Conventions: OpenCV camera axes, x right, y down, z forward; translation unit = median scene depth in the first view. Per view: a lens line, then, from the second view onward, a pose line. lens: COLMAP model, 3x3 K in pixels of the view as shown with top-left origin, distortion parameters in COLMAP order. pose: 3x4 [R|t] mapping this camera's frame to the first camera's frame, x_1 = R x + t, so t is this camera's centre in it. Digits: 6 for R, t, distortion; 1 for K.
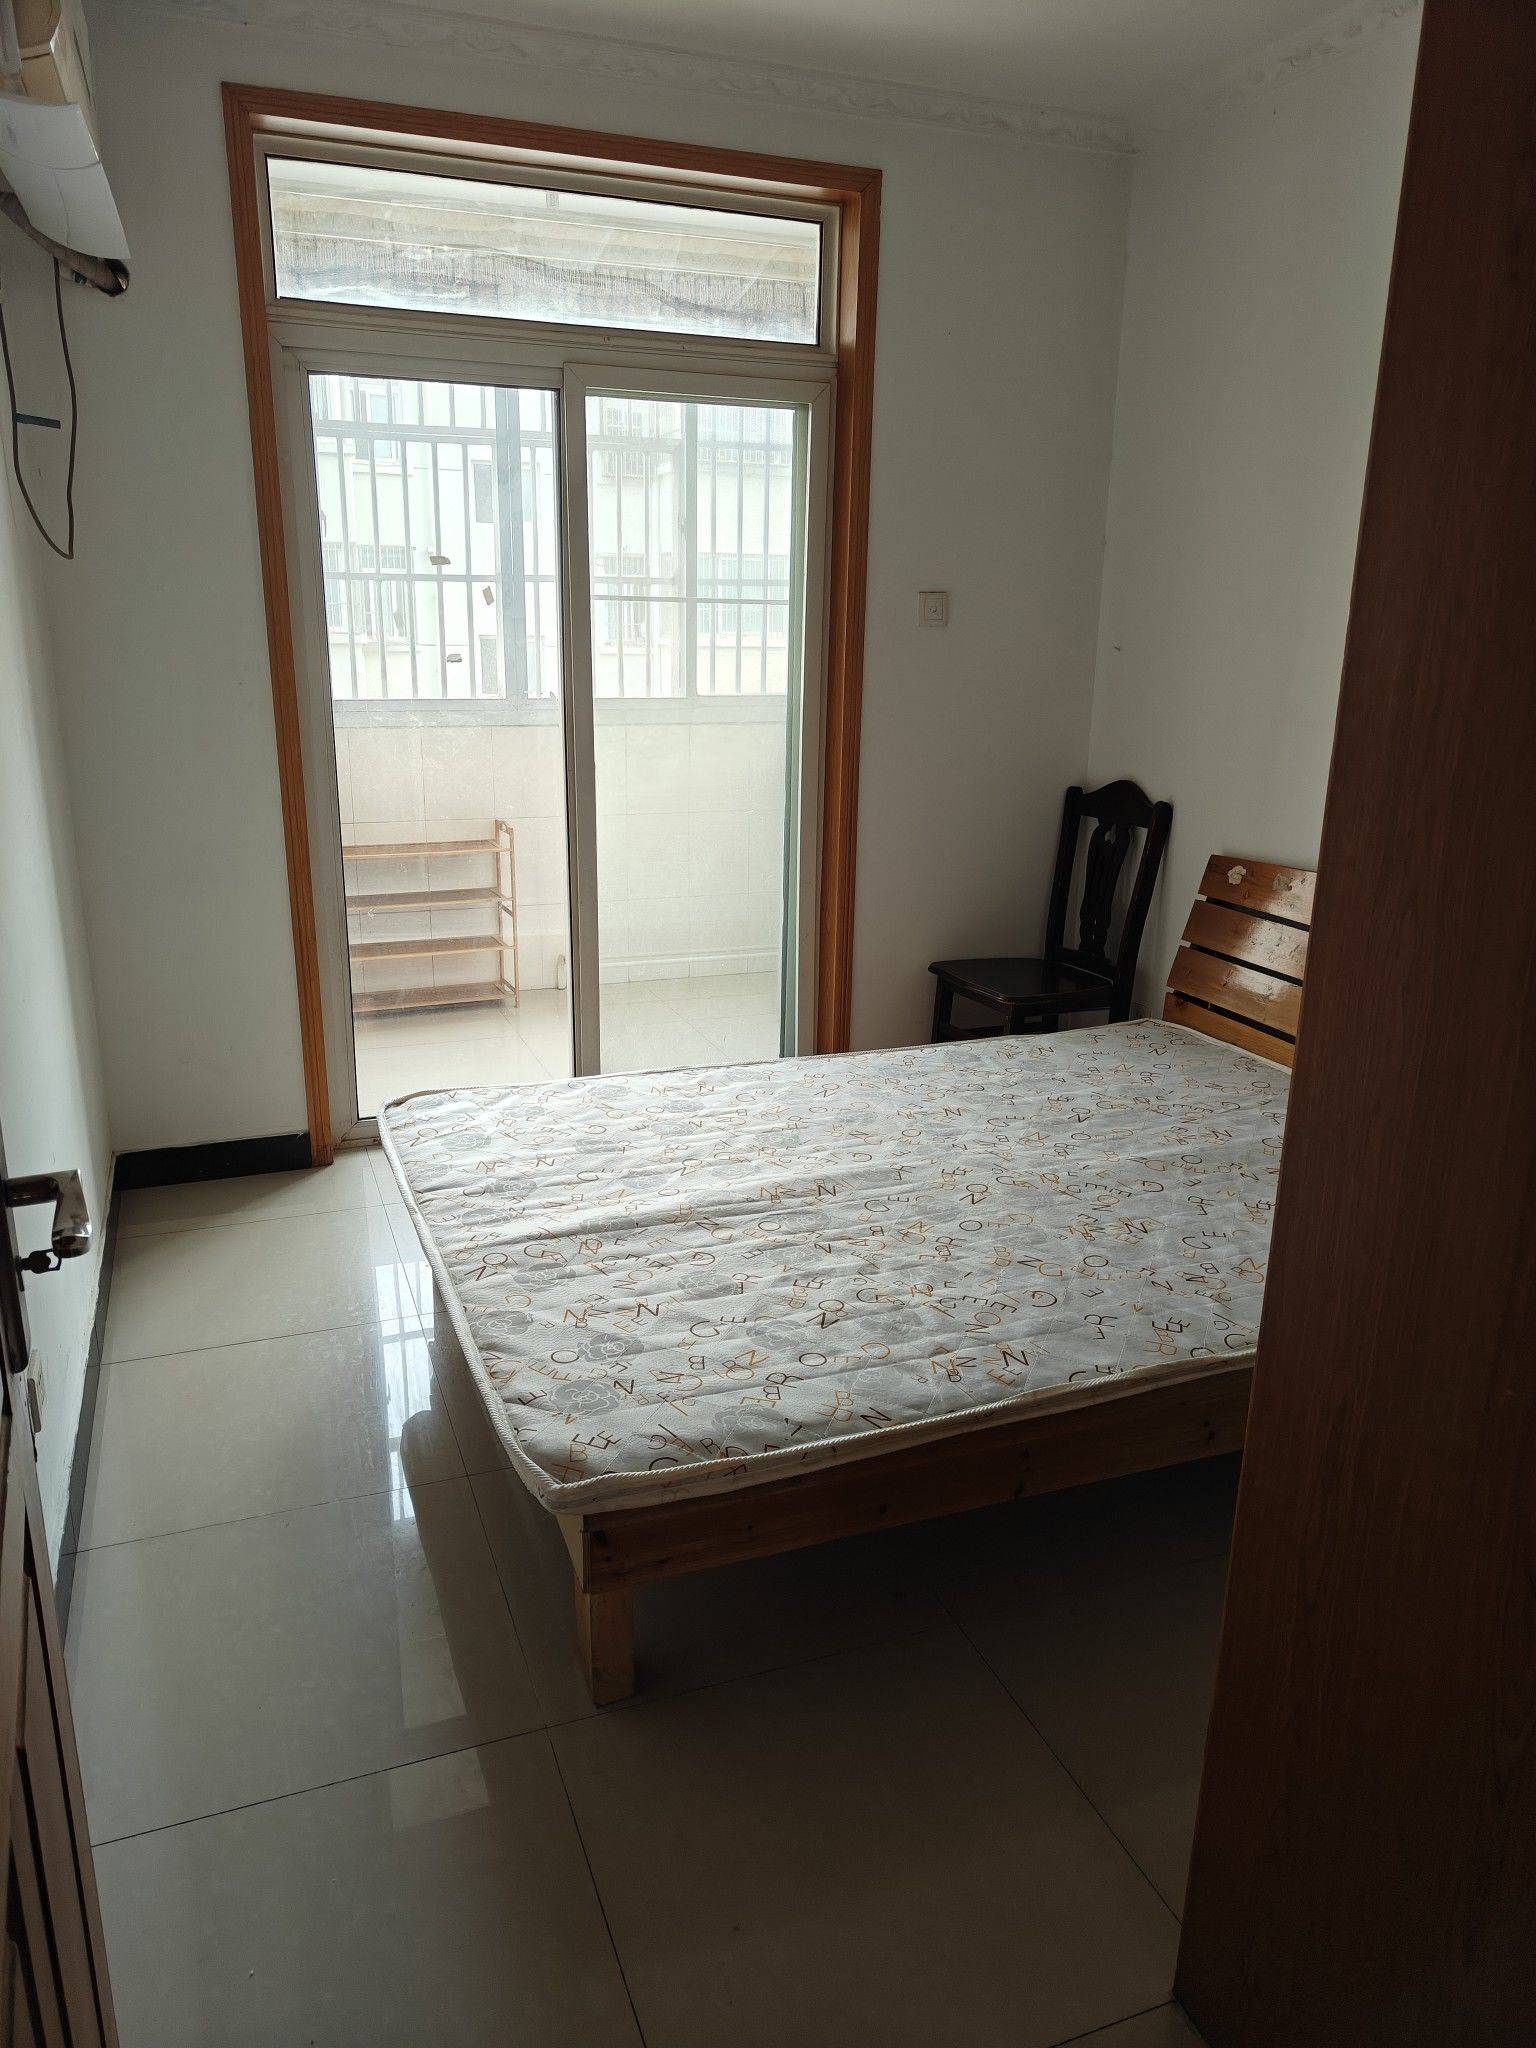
lens RADIAL K [[1412.7, 0, 768.0], [0, 1412.7, 1024.0], [0, 0, 1]] dist [0.008305, -0.002325]
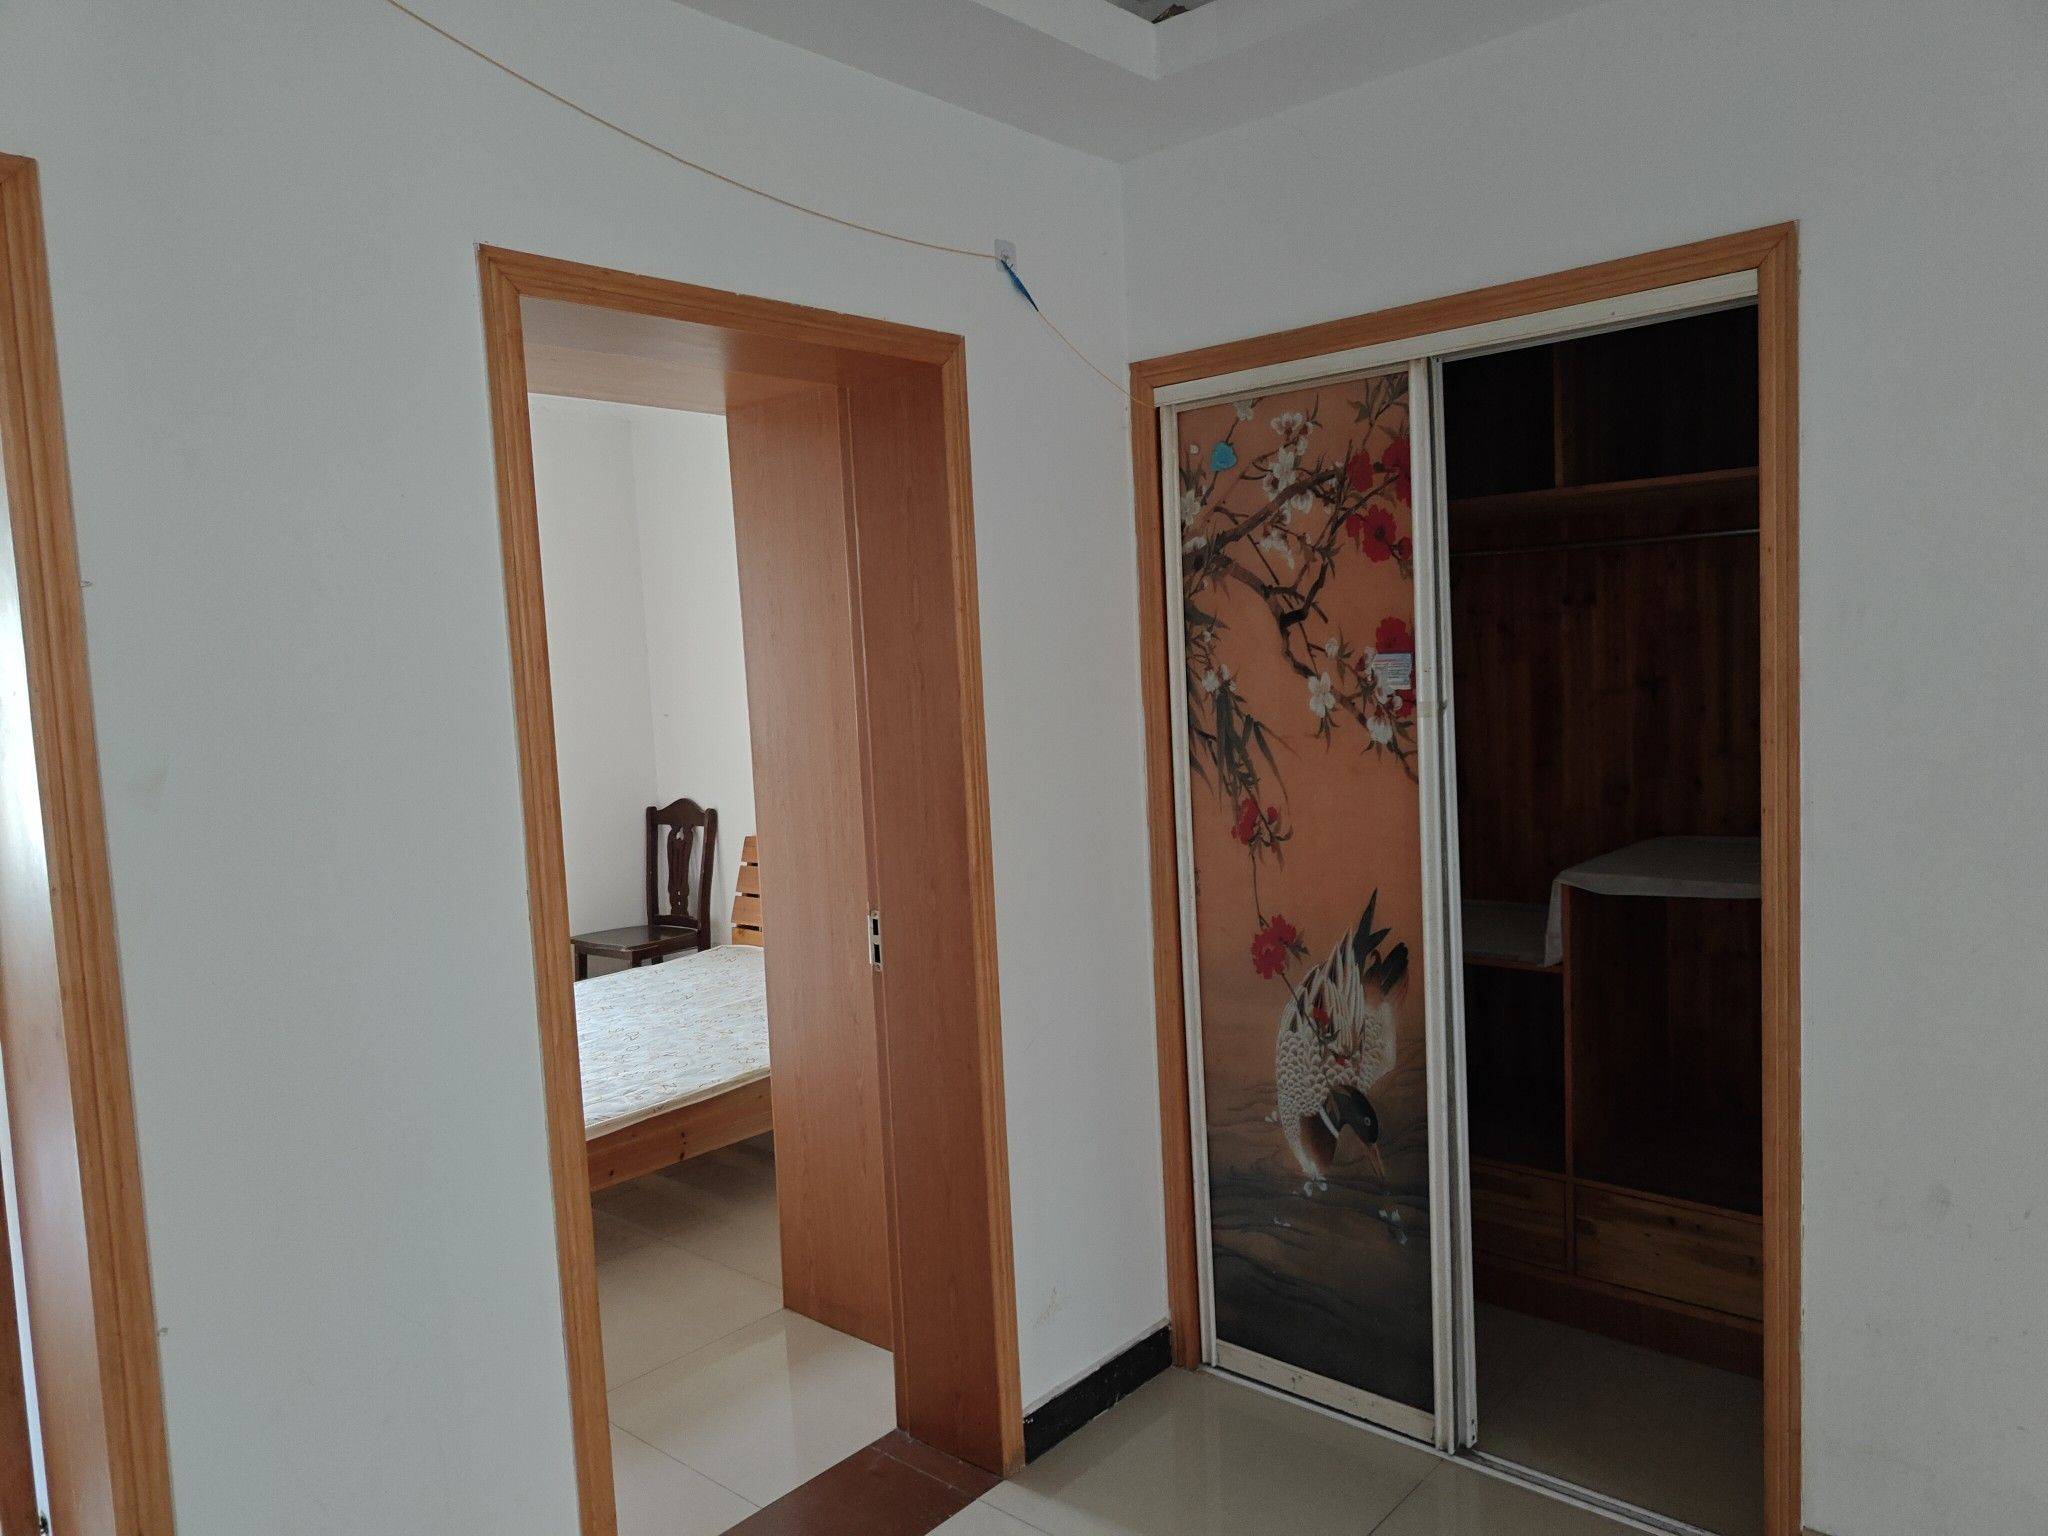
lens RADIAL K [[1439.5, 0, 1020.6], [0, 1439.5, 779.9], [0, 0, 1]] dist [0.054118, -0.104573]
pose [[0.885534, -0.102119, 0.453213, -0.138523], [0.191835, 0.968866, -0.156520, 0.130356], [-0.423119, 0.225545, 0.877553, -0.561586]]
